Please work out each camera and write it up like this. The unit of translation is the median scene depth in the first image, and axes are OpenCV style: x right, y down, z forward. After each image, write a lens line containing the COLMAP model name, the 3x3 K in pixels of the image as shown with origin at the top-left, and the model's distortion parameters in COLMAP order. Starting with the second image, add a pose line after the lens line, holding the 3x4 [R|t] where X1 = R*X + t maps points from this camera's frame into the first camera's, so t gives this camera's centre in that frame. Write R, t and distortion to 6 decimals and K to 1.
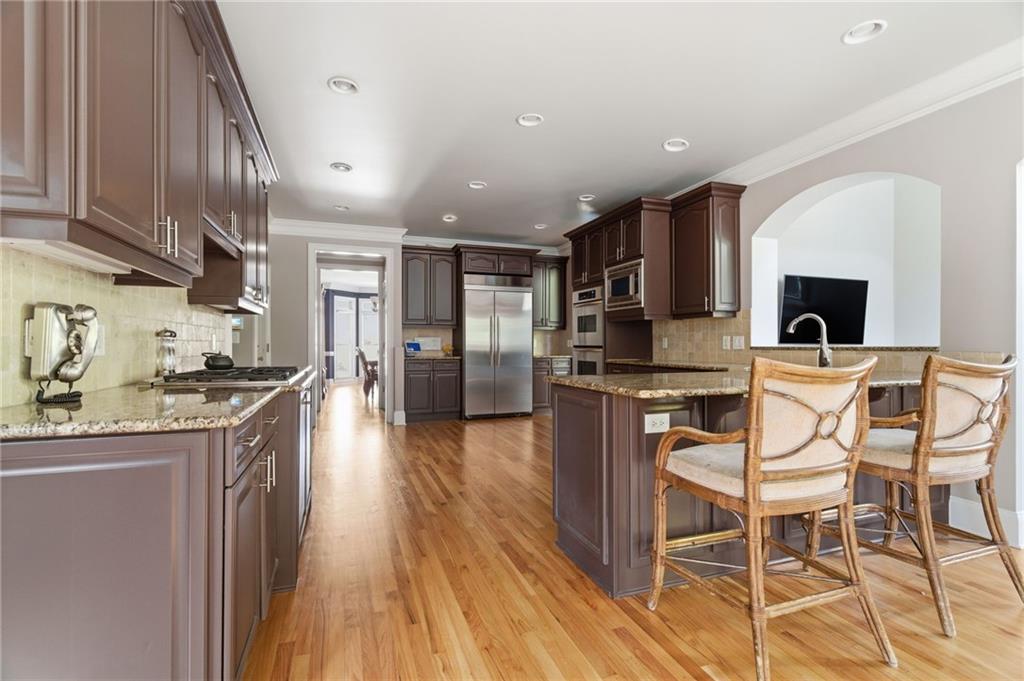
lens RADIAL K [[470.2, 0, 513.8], [0, 470.2, 344.0], [0, 0, 1]] dist [-0.003954, 0.000379]
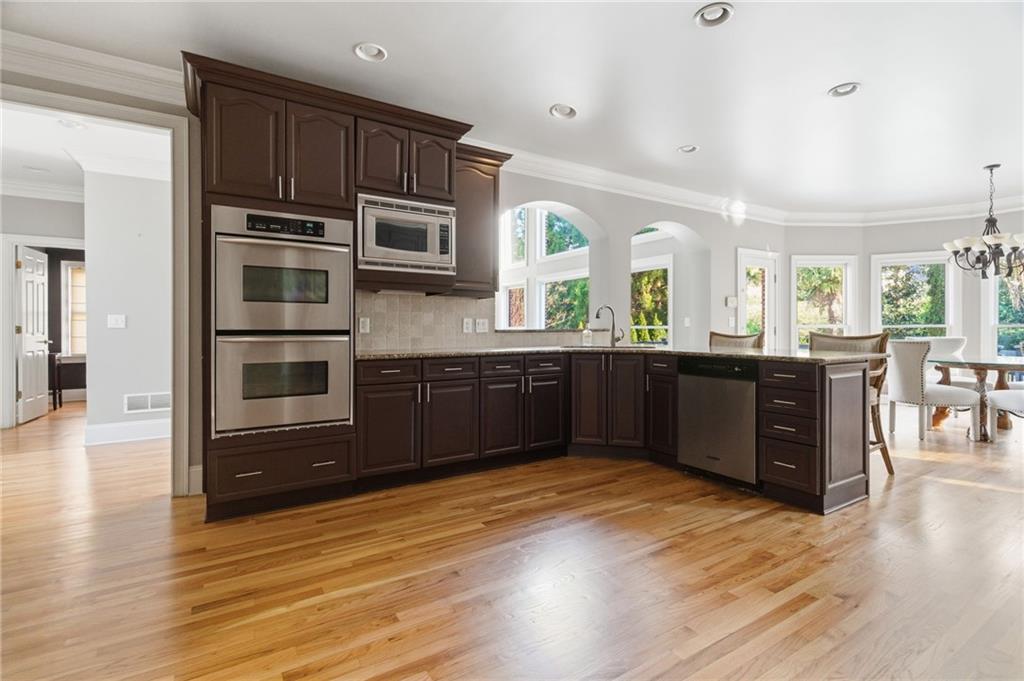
lens RADIAL K [[470.2, 0, 512.6], [0, 470.2, 329.7], [0, 0, 1]] dist [-0.003954, 0.000379]
pose [[-0.207248, -0.003181, 0.978283, -0.369799], [0.001482, 0.999993, 0.003565, 0.001453], [-0.978287, 0.002189, -0.207242, 0.883633]]
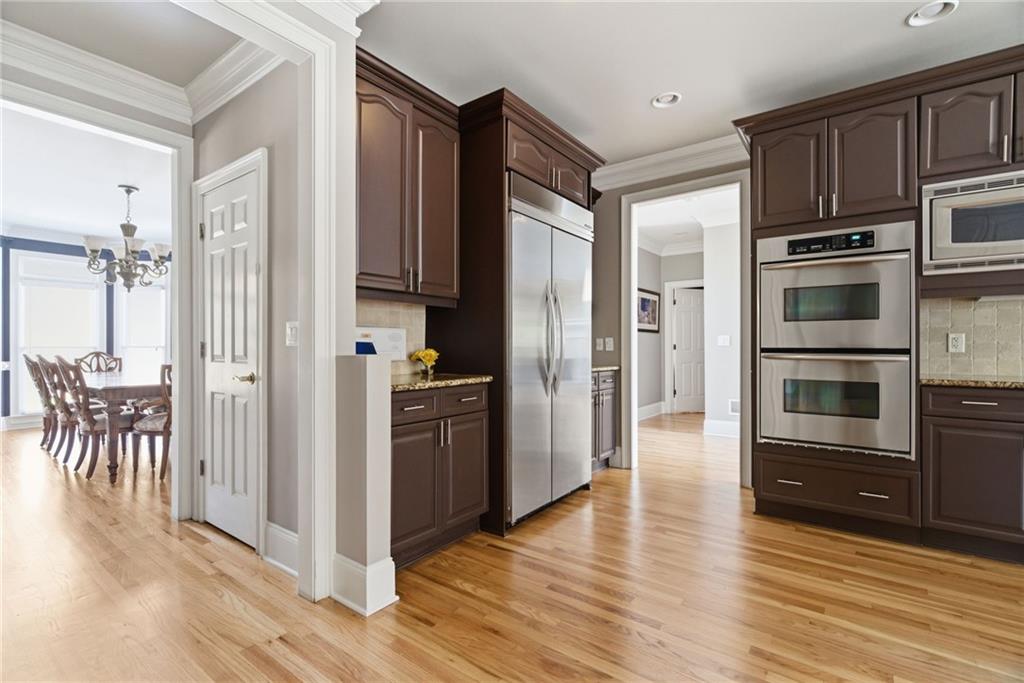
lens RADIAL K [[470.2, 0, 510.6], [0, 470.2, 345.1], [0, 0, 1]] dist [-0.003954, 0.000379]
pose [[0.840766, 0.001576, 0.541396, -0.382185], [-0.000582, 0.999998, -0.002007, 0.001141], [-0.541398, 0.001372, 0.840766, 0.781551]]
